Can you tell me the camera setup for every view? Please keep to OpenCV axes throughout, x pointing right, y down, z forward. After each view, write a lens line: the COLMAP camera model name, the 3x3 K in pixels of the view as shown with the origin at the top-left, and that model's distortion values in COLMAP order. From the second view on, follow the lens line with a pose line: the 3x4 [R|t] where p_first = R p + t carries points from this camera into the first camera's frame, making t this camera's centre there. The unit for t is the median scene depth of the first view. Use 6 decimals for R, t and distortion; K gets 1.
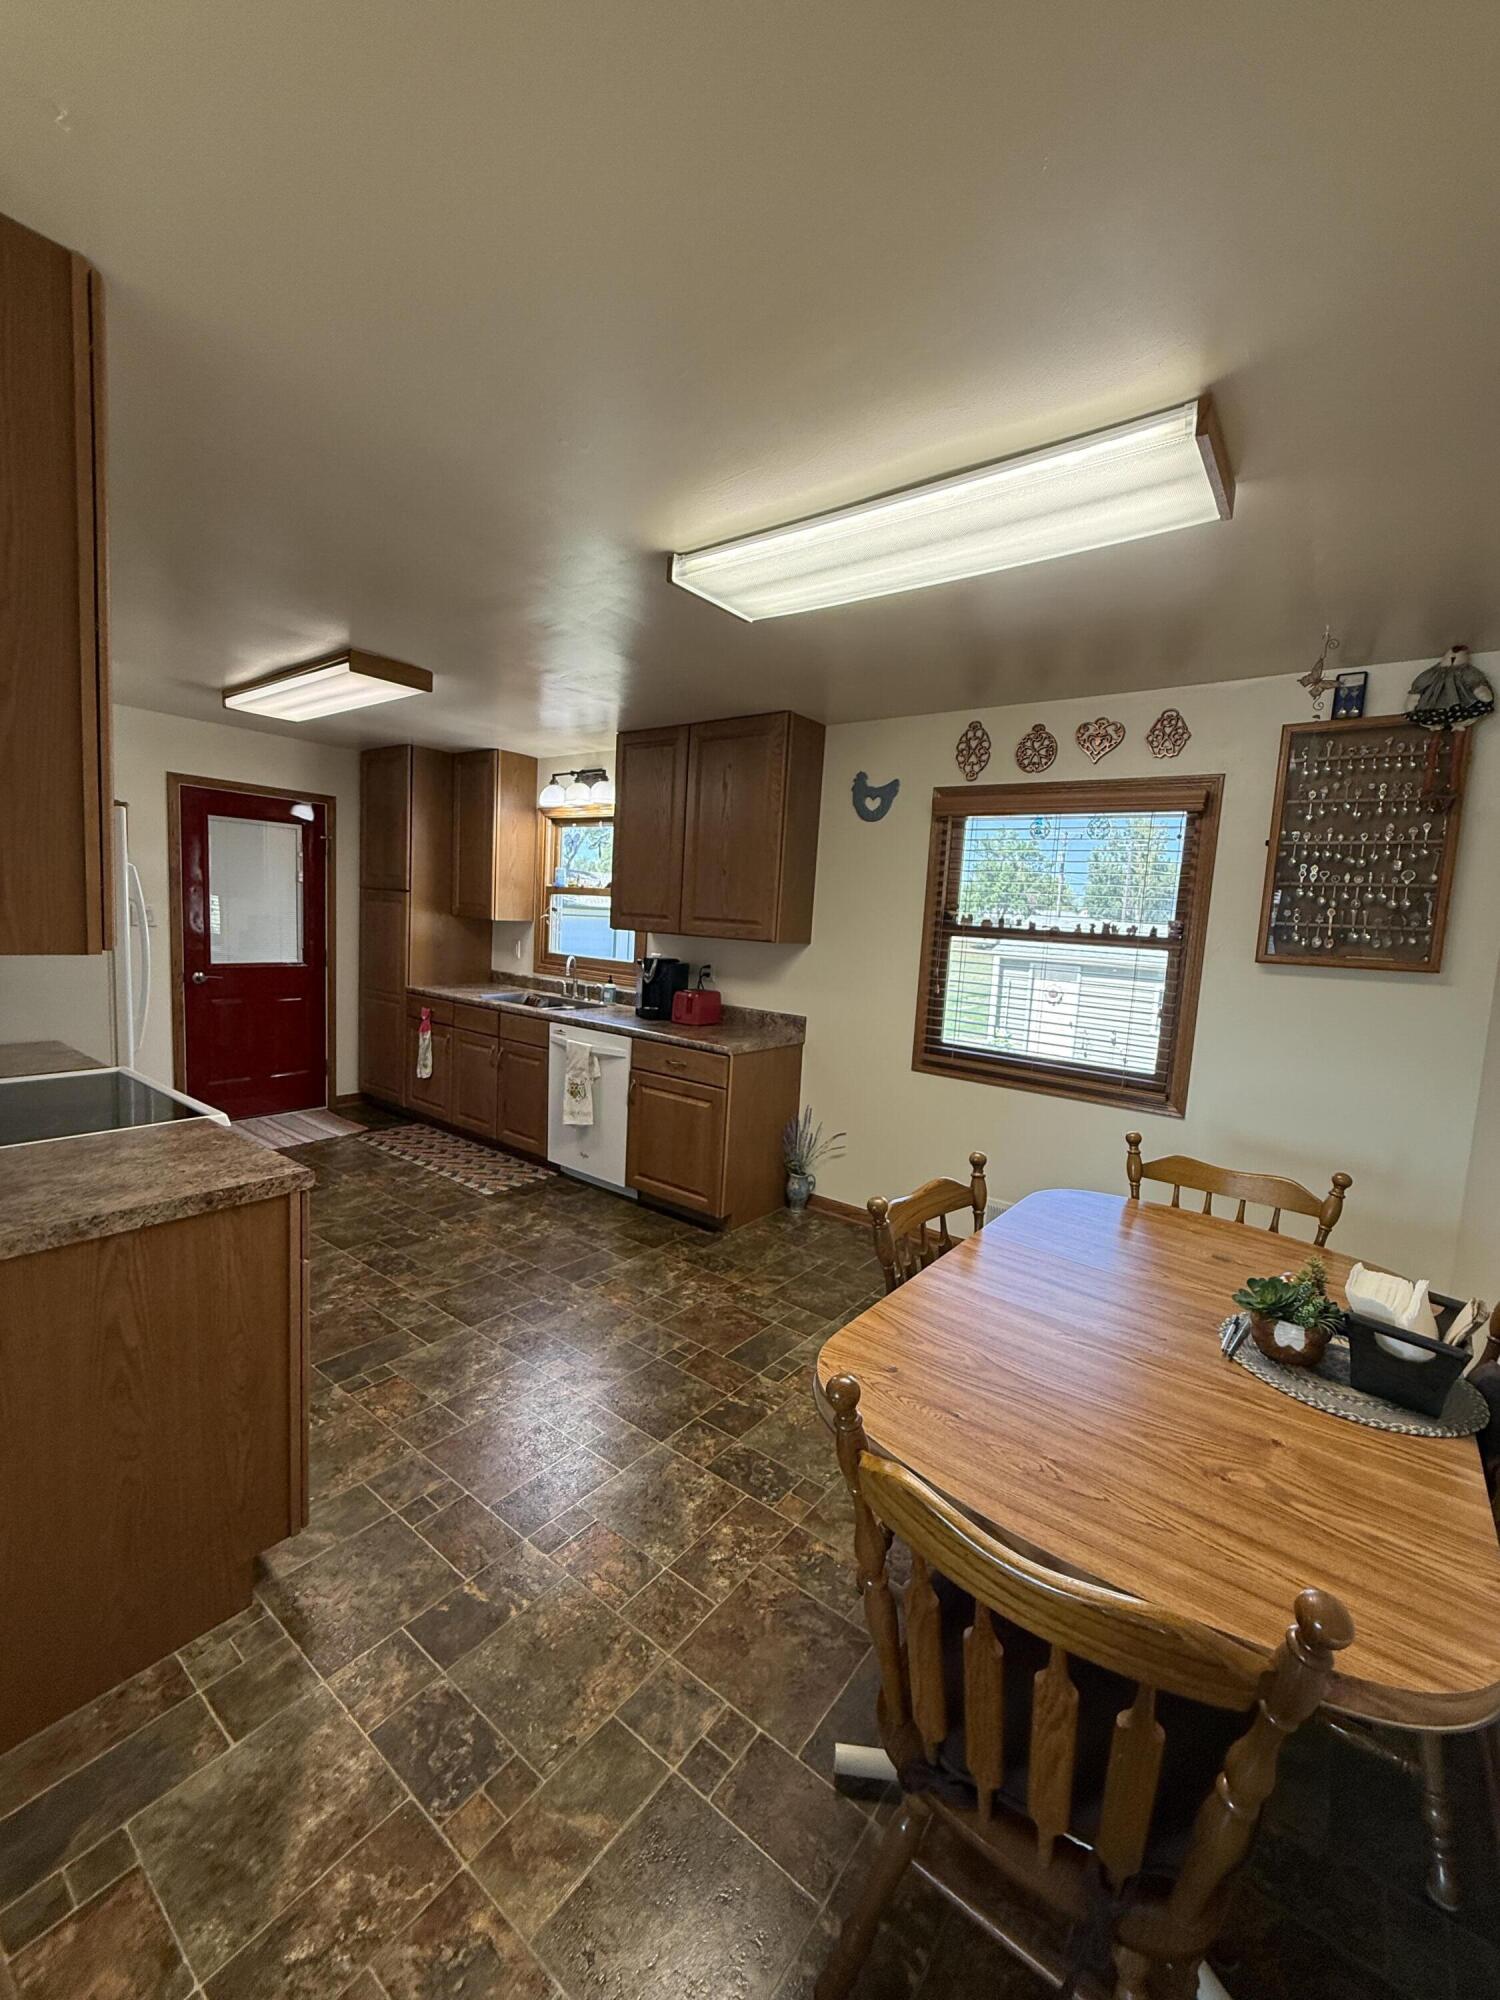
lens RADIAL K [[797.9, 0, 754.1], [0, 797.9, 996.0], [0, 0, 1]] dist [-0.001117, -0.000123]
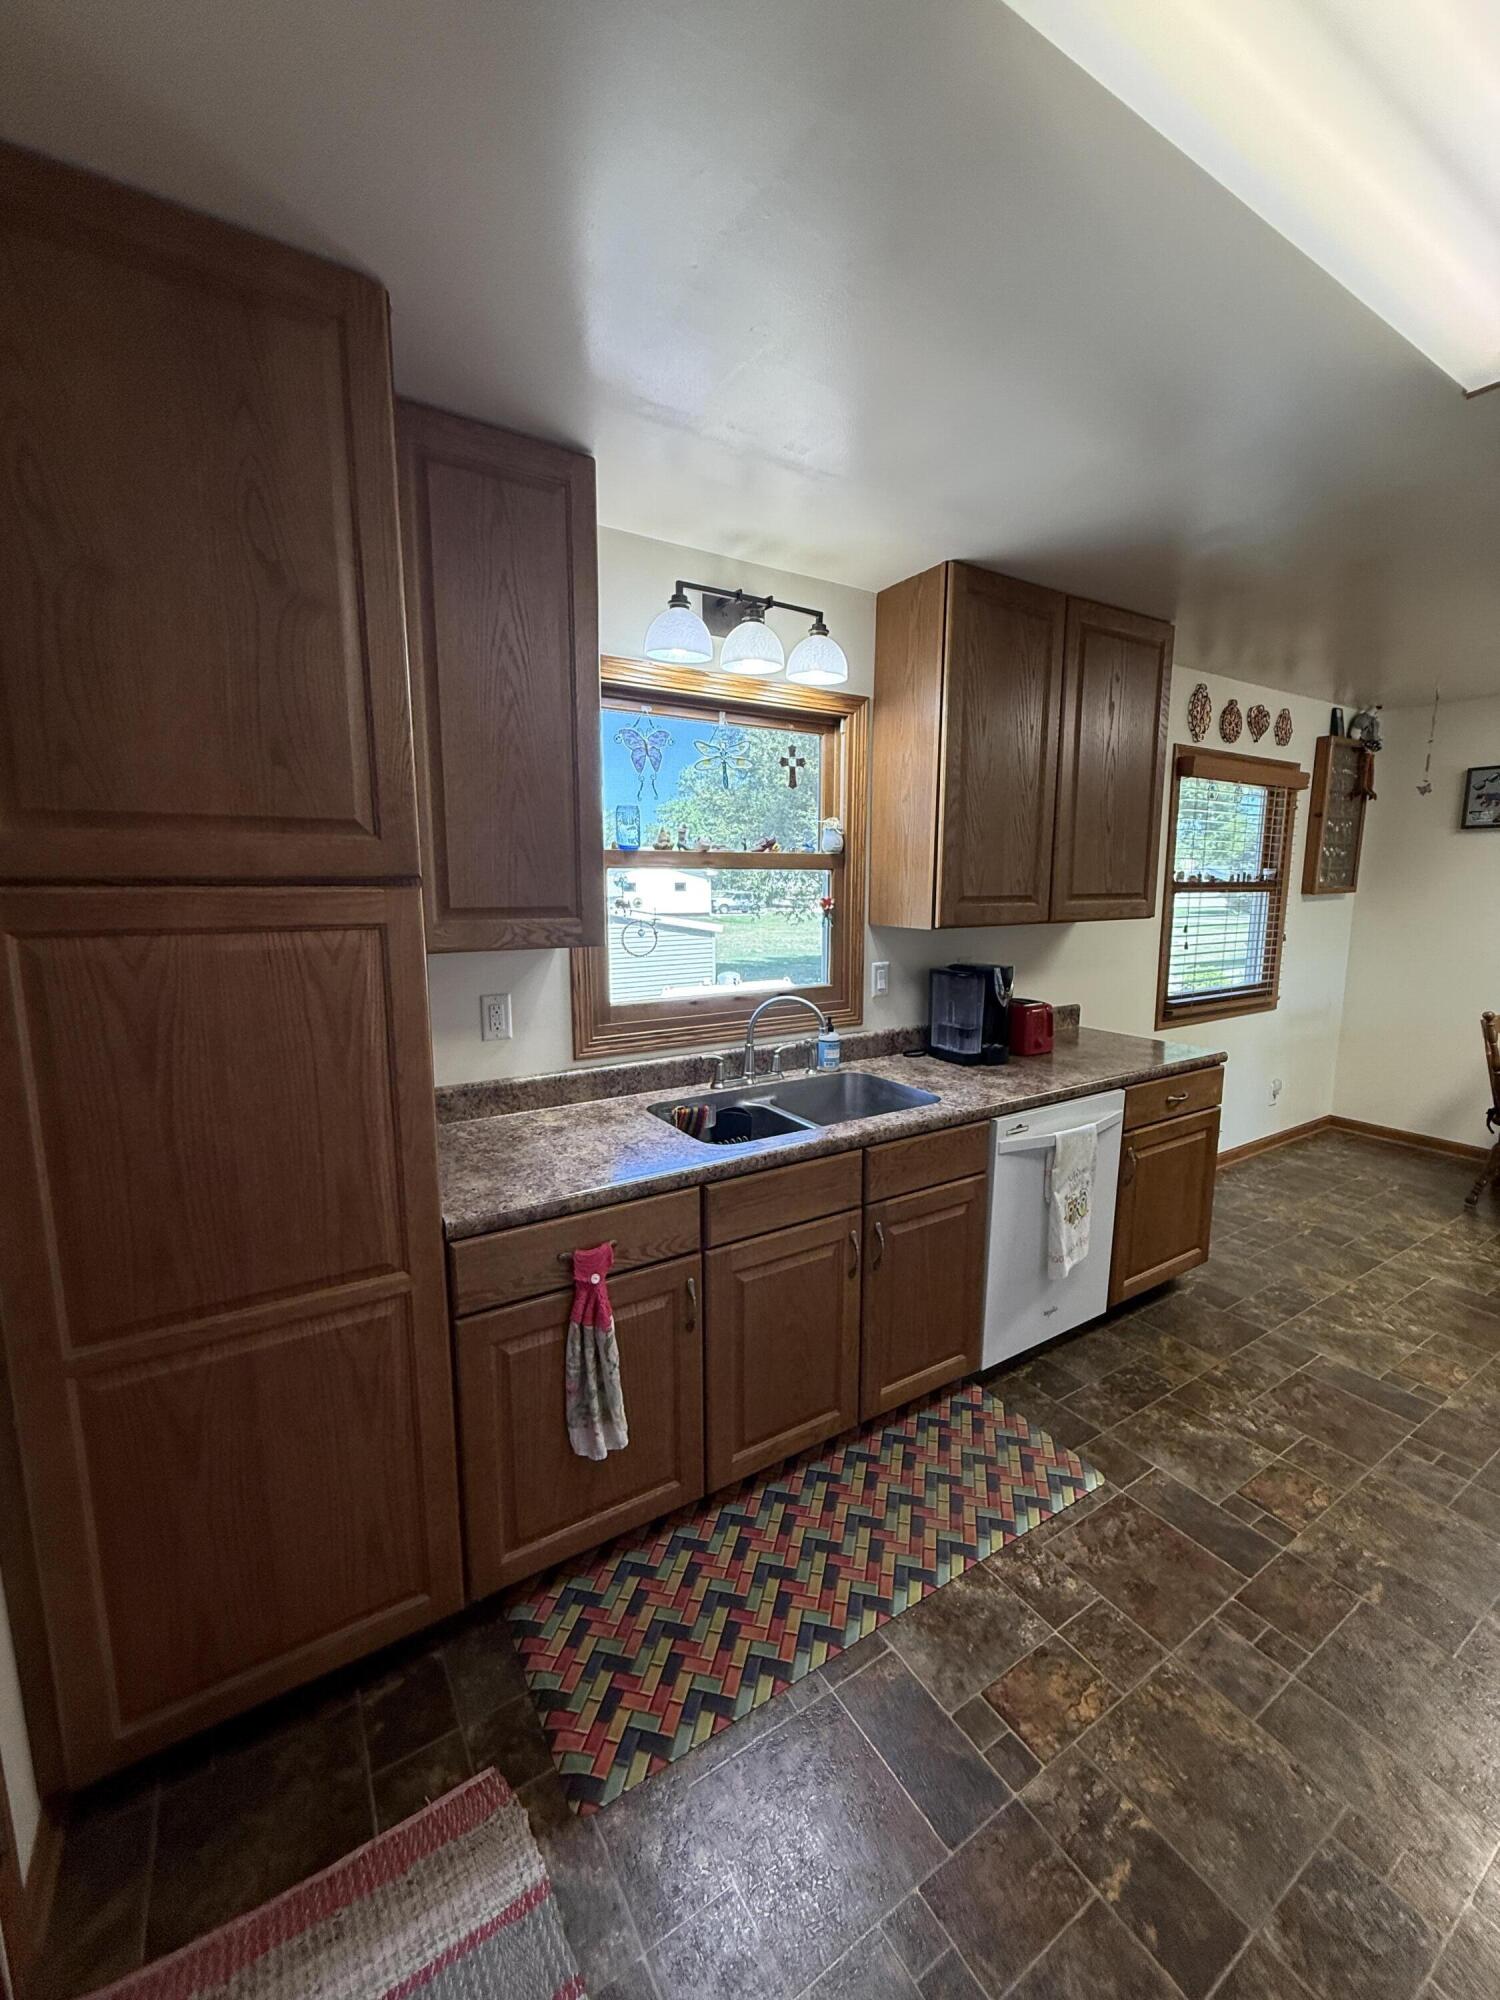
lens RADIAL K [[797.9, 0, 751.9], [0, 797.9, 993.0], [0, 0, 1]] dist [-0.001117, -0.000123]
pose [[0.356617, -0.190821, 0.914555, -0.809594], [0.117975, 0.980280, 0.158532, -0.155923], [-0.926772, 0.051360, 0.372097, 0.999060]]
